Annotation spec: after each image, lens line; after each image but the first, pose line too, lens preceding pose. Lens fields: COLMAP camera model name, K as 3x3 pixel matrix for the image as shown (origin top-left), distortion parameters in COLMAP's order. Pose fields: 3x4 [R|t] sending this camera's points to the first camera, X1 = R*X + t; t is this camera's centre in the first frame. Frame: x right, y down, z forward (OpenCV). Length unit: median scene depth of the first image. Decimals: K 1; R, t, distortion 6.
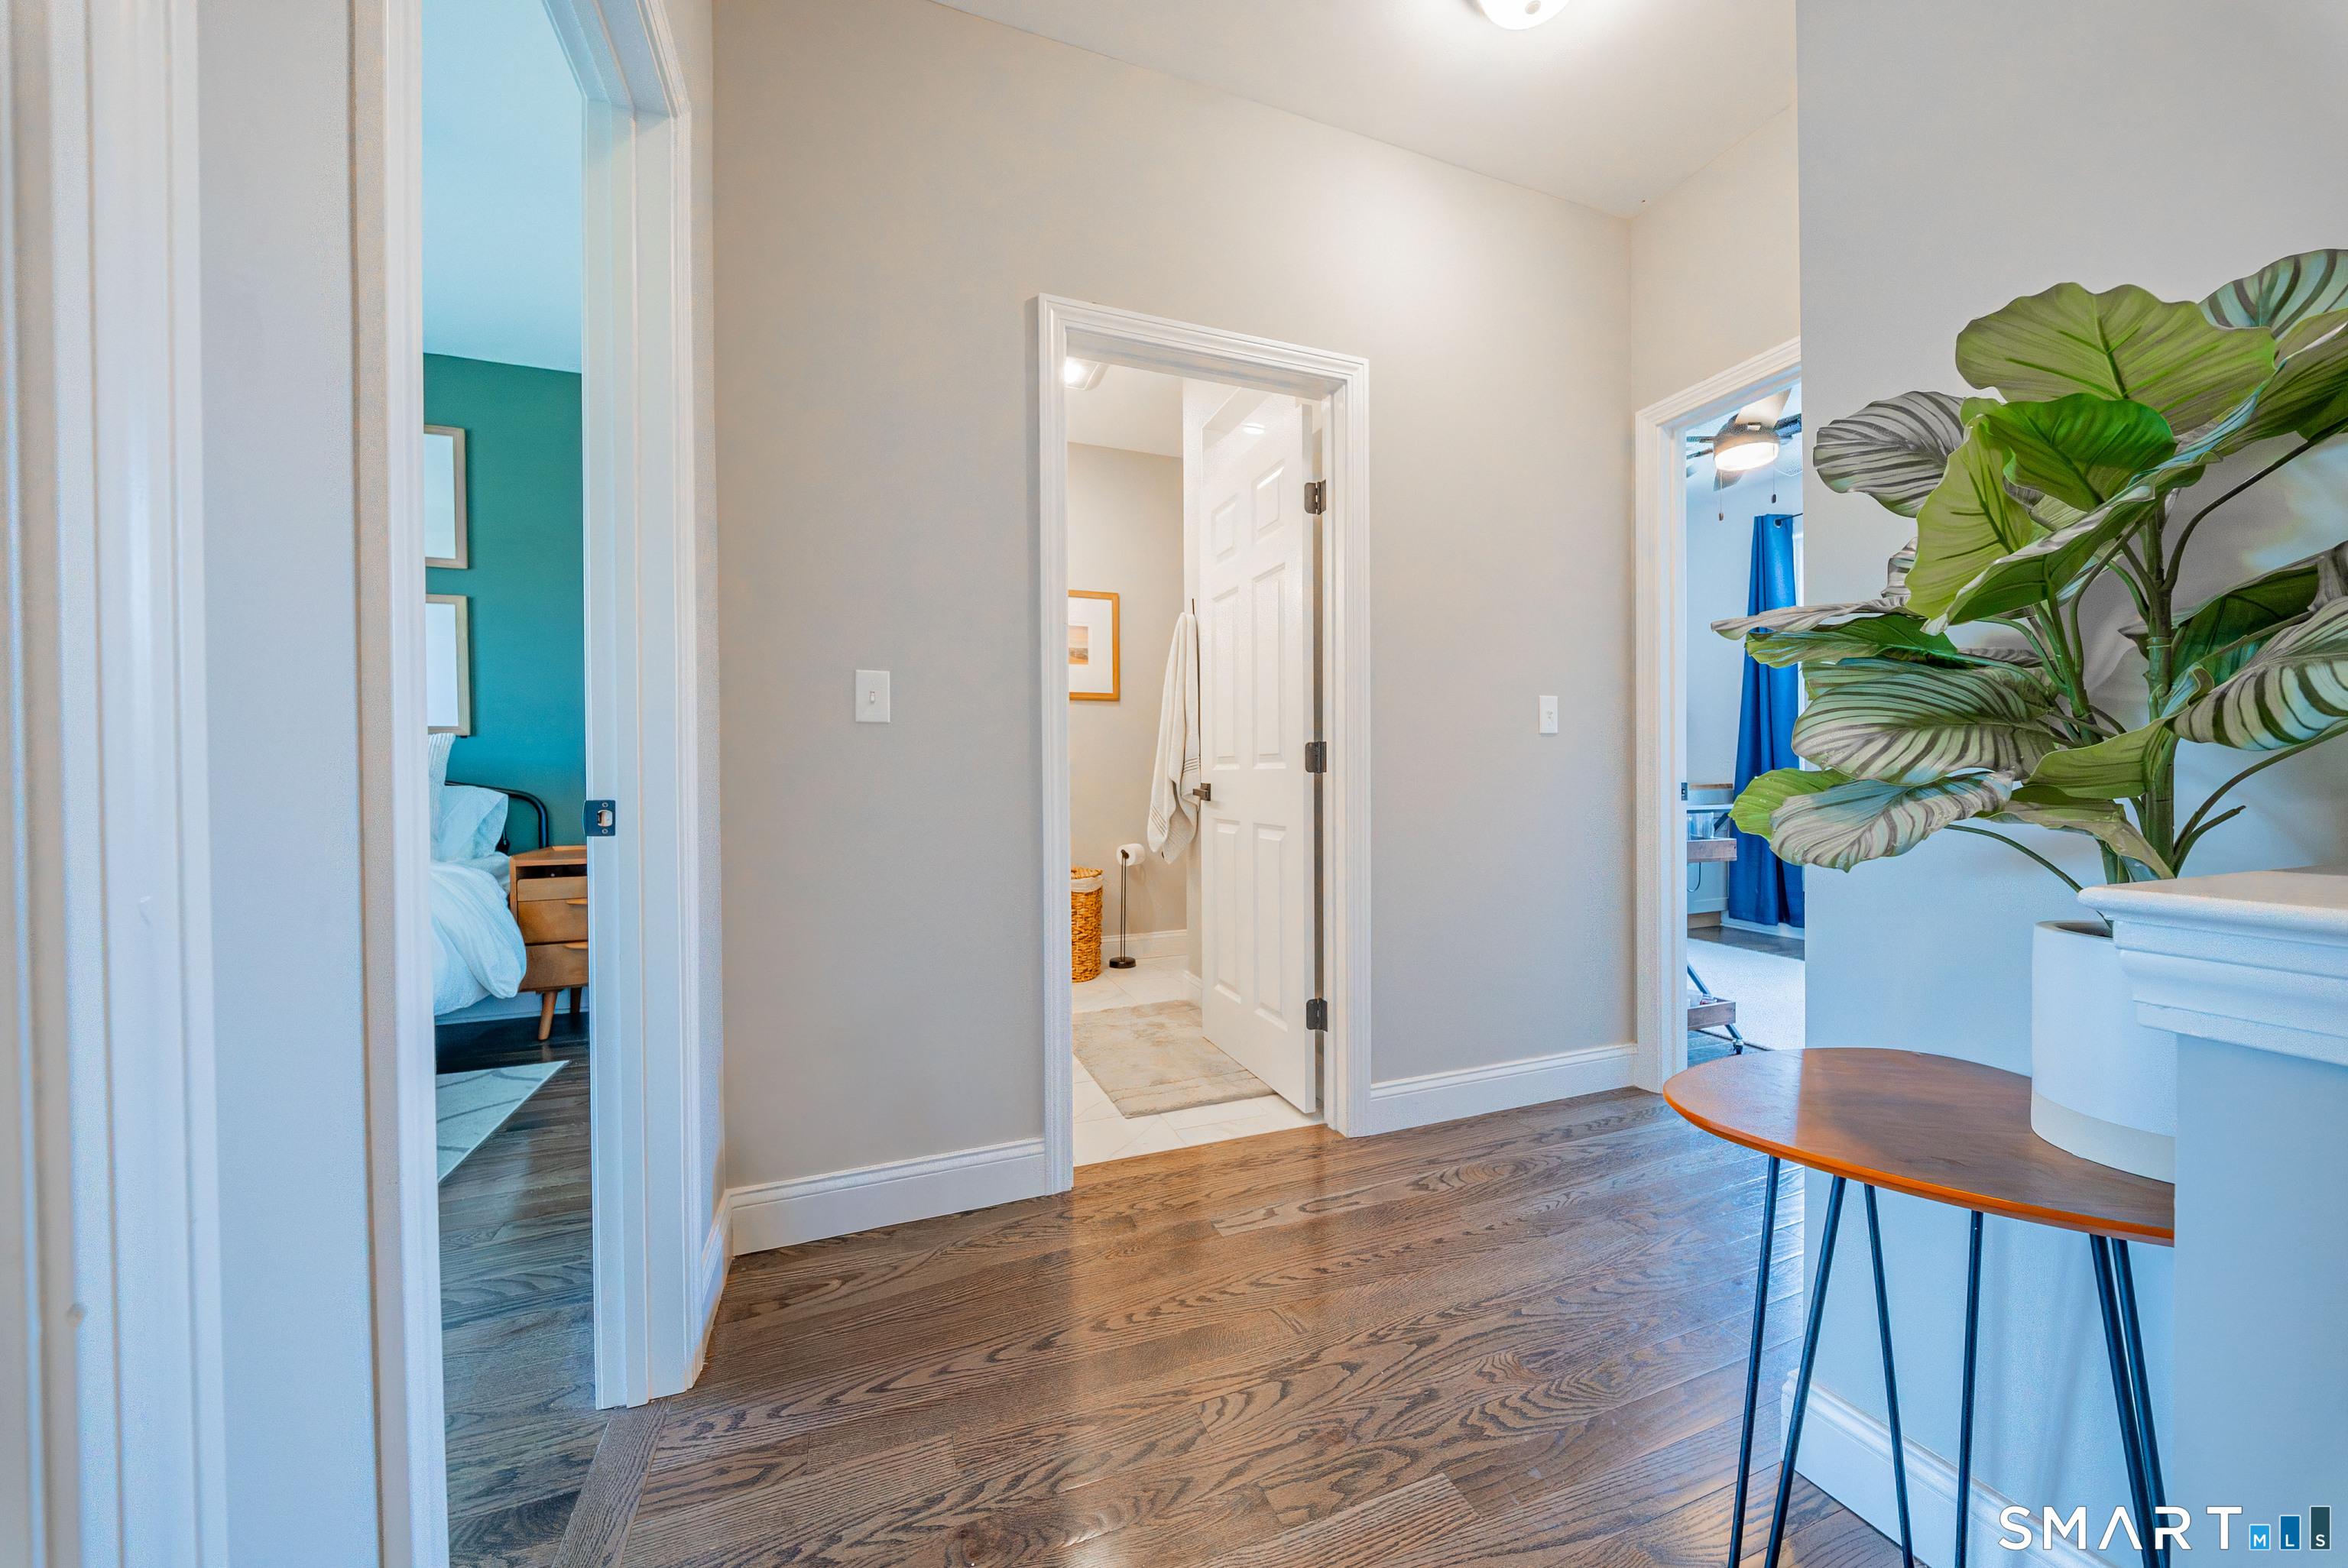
lens RADIAL K [[821.8, 0, 1171.2], [0, 821.8, 784.2], [0, 0, 1]] dist [-0.002681, -0.000096]
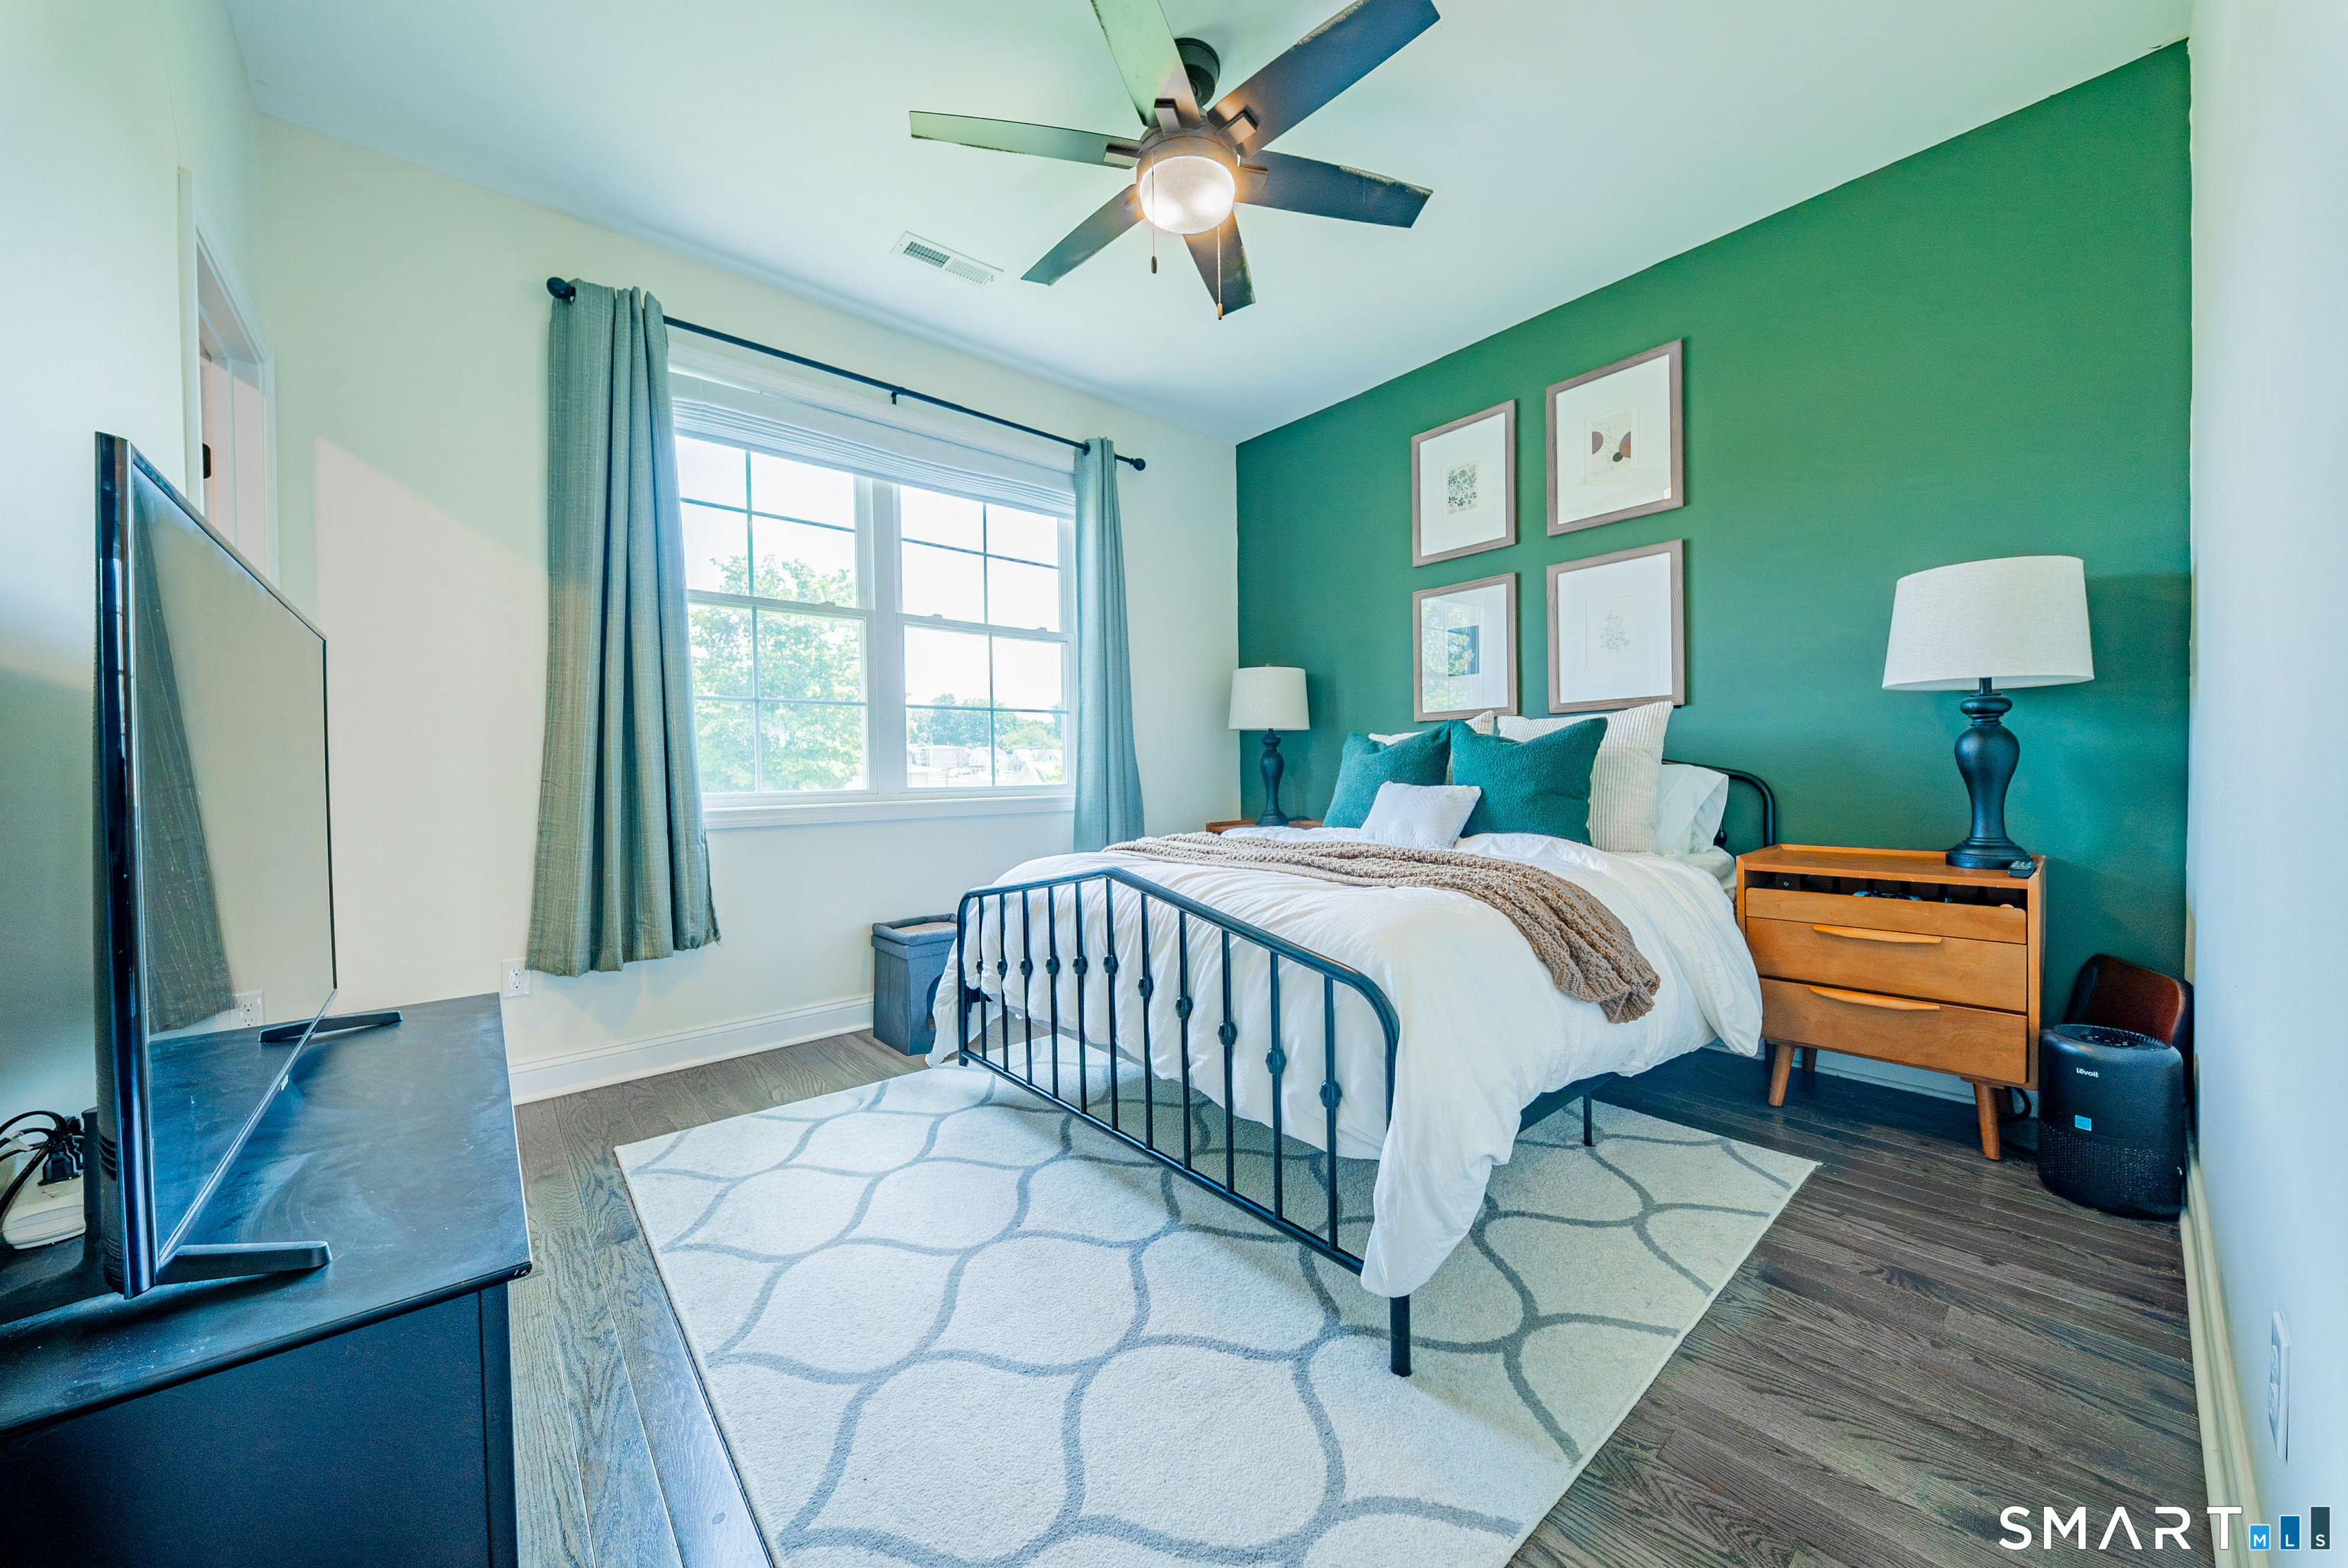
lens RADIAL K [[821.8, 0, 1171.8], [0, 821.8, 782.8], [0, 0, 1]] dist [-0.002681, -0.000096]
pose [[0.330644, 0.008649, -0.943716, -0.250469], [-0.000133, 0.999958, 0.009118, 0.012858], [0.943756, -0.002889, 0.330631, 0.242187]]
